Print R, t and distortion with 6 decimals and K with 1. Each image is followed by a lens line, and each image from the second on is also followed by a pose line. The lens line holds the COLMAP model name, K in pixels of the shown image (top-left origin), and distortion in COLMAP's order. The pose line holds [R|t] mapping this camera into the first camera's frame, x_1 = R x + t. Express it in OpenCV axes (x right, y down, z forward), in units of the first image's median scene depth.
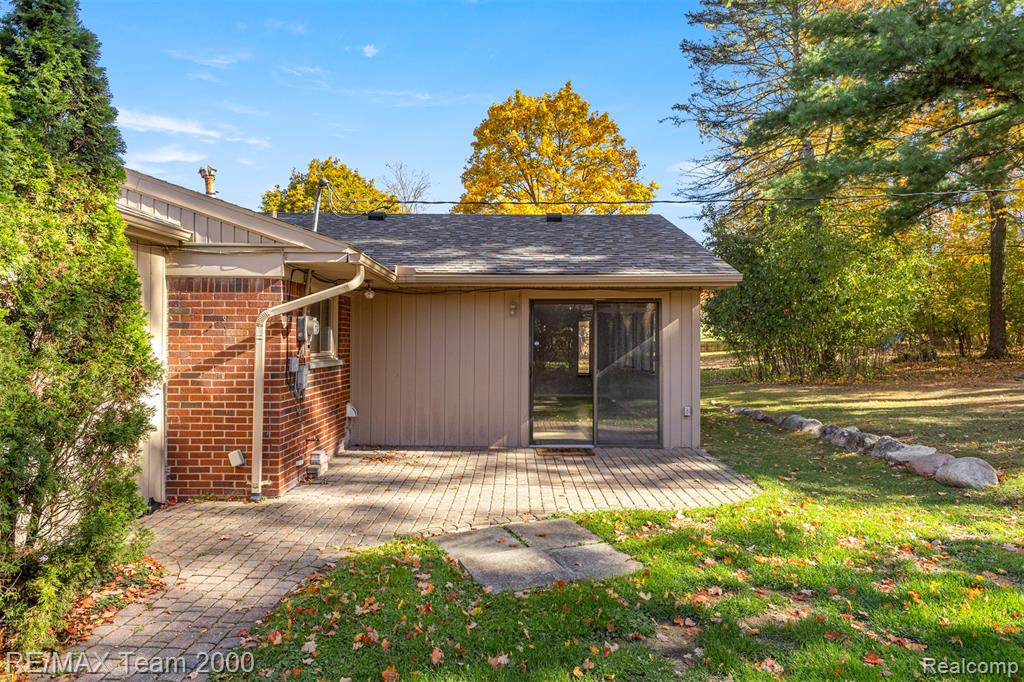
lens RADIAL K [[623.0, 0, 509.2], [0, 623.0, 330.2], [0, 0, 1]] dist [0.001077, -0.000916]
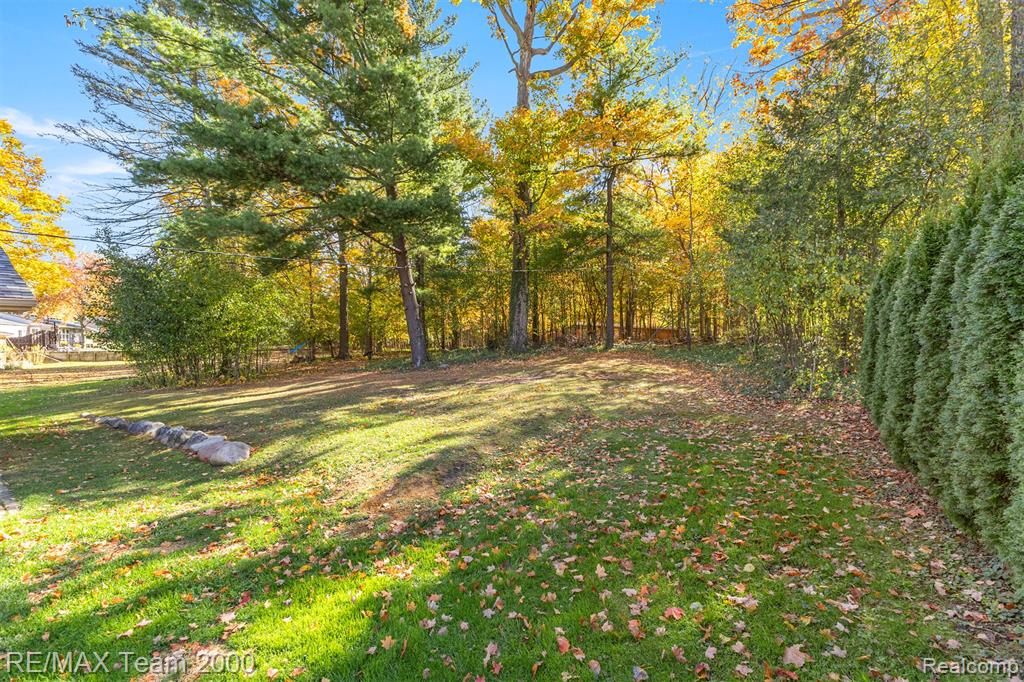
lens RADIAL K [[451.5, 0, 512.0], [0, 451.5, 341.0], [0, 0, 1]] dist [0.007175, 0.000059]
pose [[0.585297, -0.010845, 0.810746, 0.200791], [0.004801, 0.999939, 0.009909, -0.022154], [-0.810805, -0.001907, 0.585314, -0.077830]]
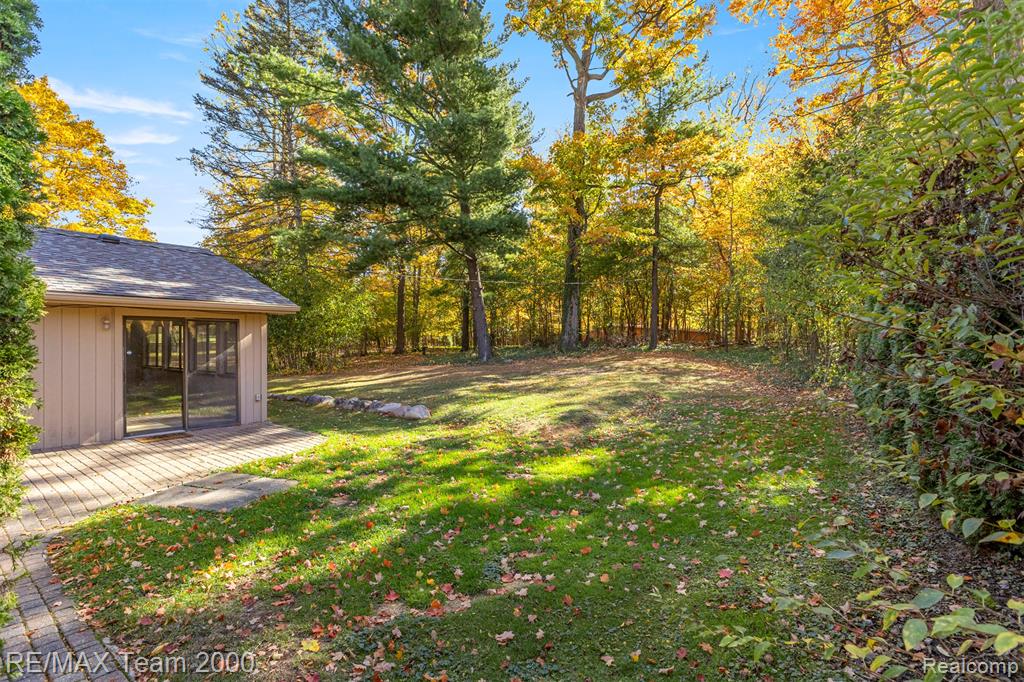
lens RADIAL K [[493.1, 0, 507.8], [0, 493.1, 350.2], [0, 0, 1]] dist [-0.001715, -0.000408]
pose [[0.609609, -0.014905, 0.792562, -0.265176], [-0.014168, 0.999459, 0.029693, -0.021780], [-0.792576, -0.029330, 0.609068, -0.159480]]
